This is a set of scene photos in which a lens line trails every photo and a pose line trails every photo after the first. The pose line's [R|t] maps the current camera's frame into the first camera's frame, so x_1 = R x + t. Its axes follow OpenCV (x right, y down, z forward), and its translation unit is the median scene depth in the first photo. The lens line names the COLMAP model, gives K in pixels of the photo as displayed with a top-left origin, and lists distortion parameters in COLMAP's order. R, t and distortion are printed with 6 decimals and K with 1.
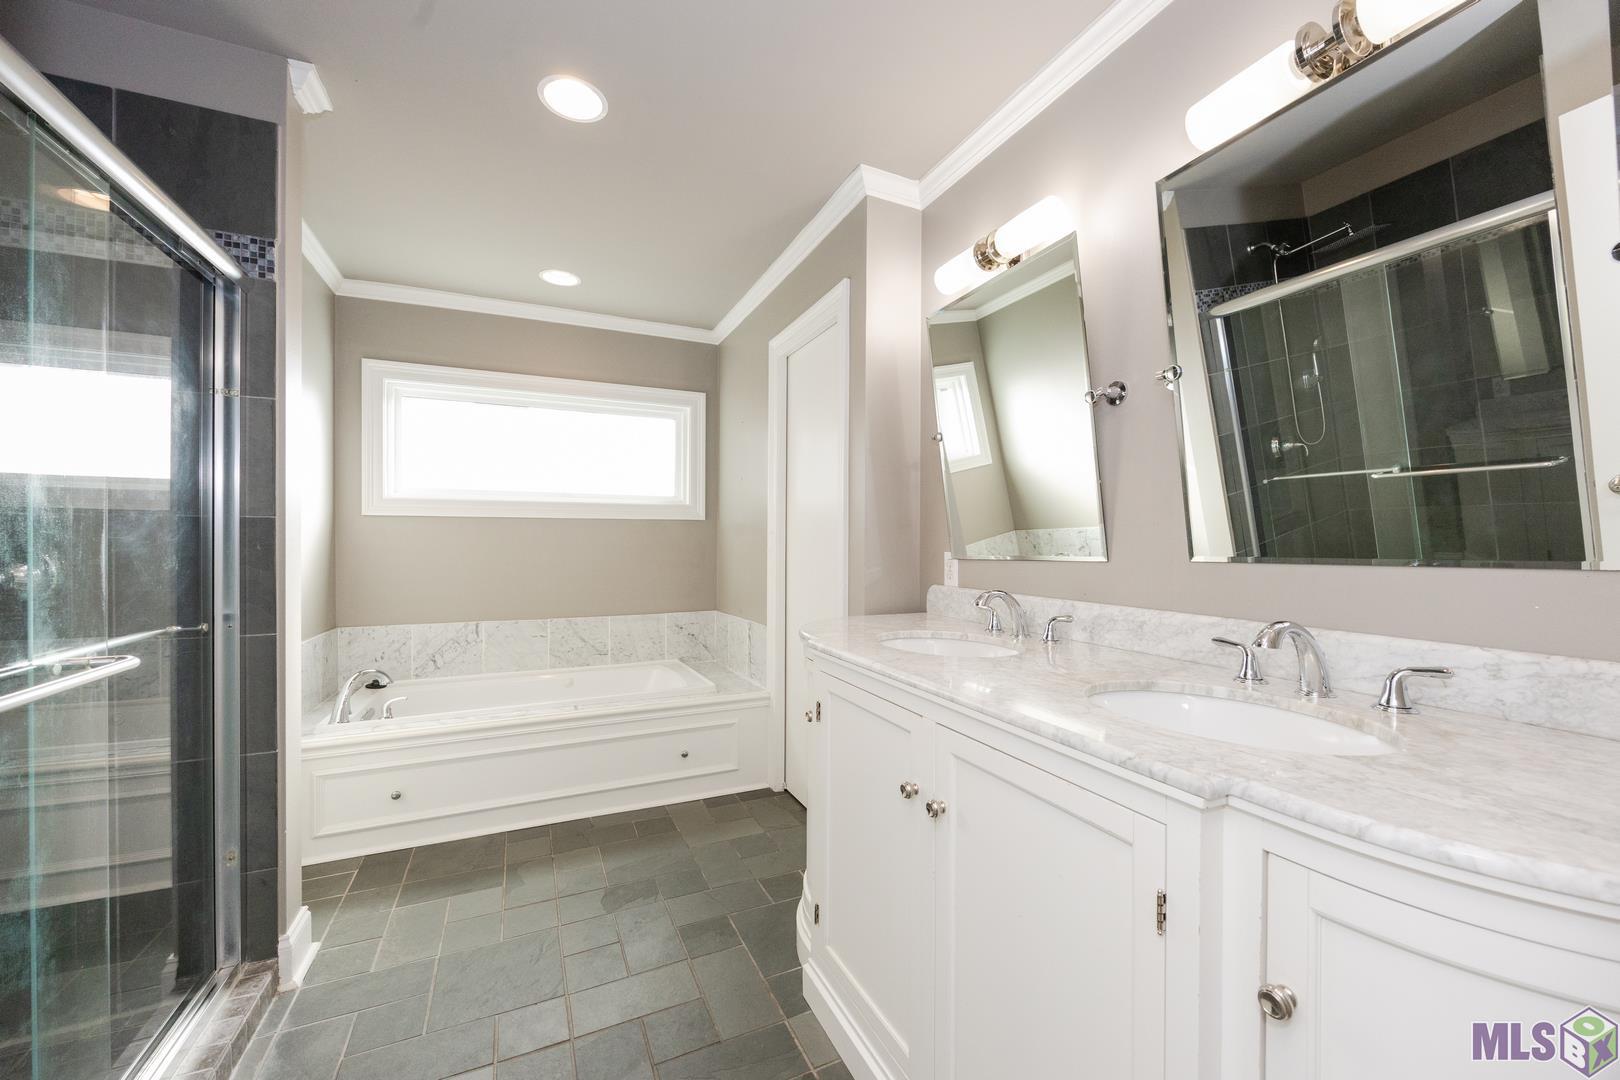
lens RADIAL K [[625.5, 0, 812.5], [0, 625.5, 541.0], [0, 0, 1]] dist [-0.007694, 0.000885]
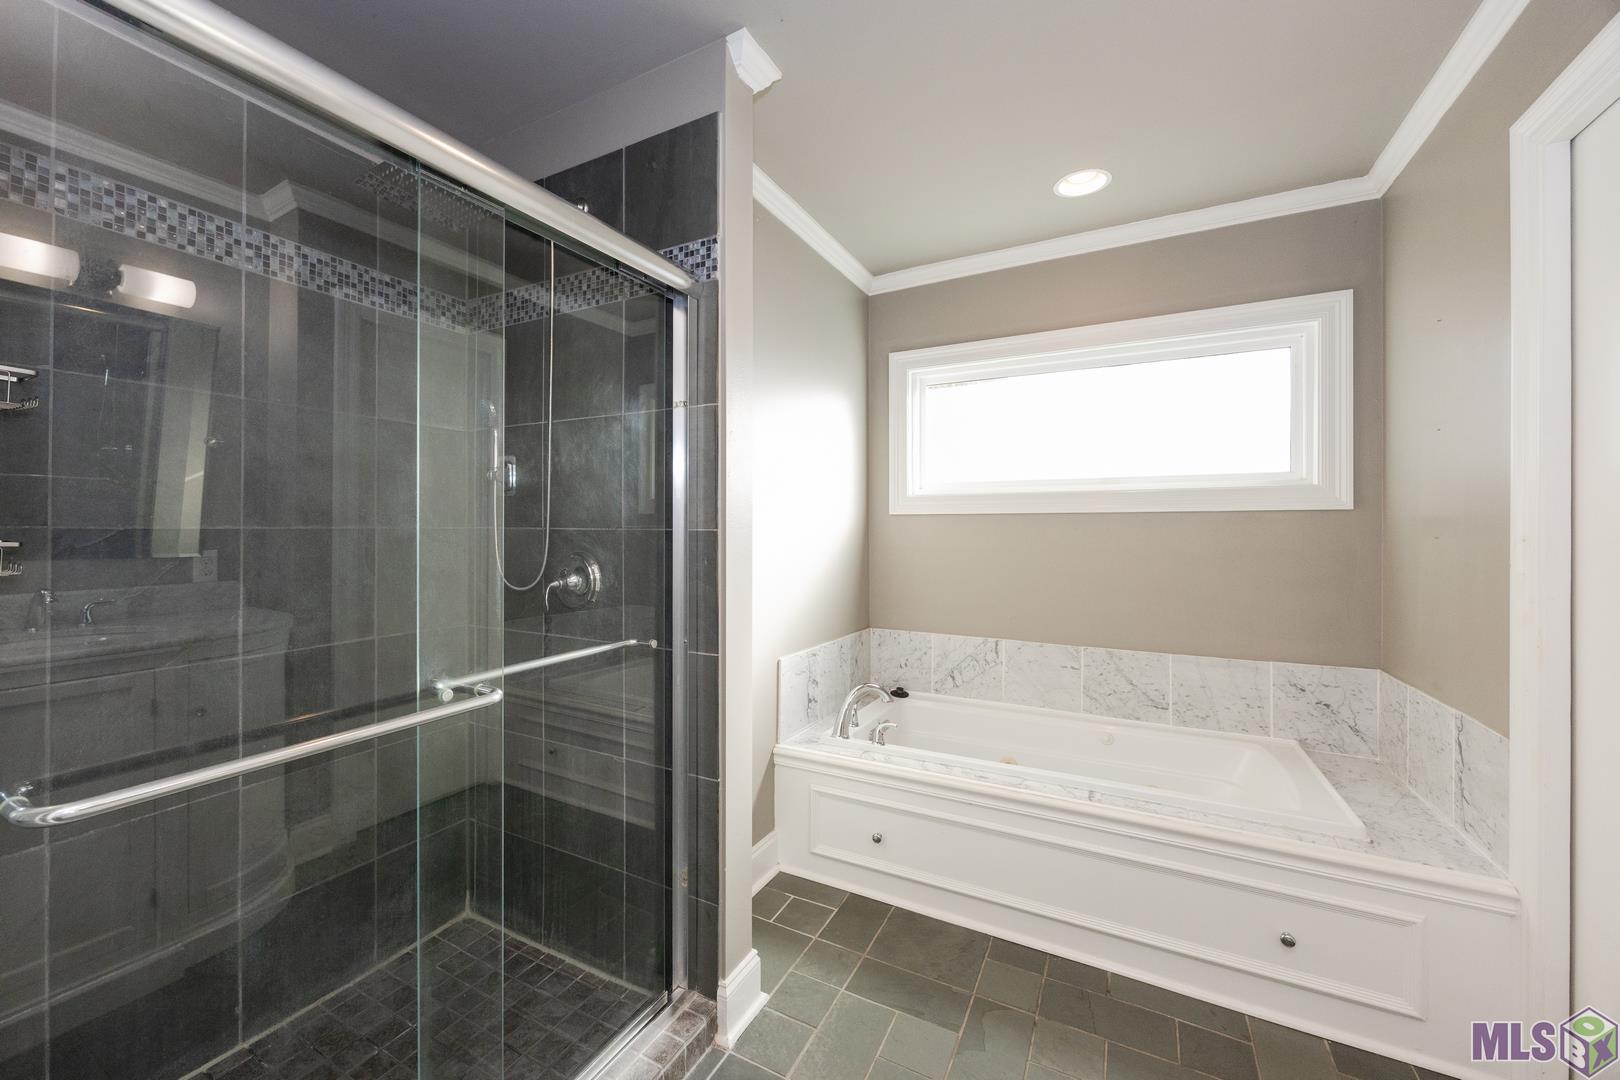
lens RADIAL K [[625.5, 0, 813.9], [0, 625.5, 522.5], [0, 0, 1]] dist [-0.007694, 0.000885]
pose [[0.597807, -0.004820, -0.801626, -0.012610], [0.004670, 0.999986, -0.002529, -0.027396], [0.801627, -0.002232, 0.597821, 0.327360]]
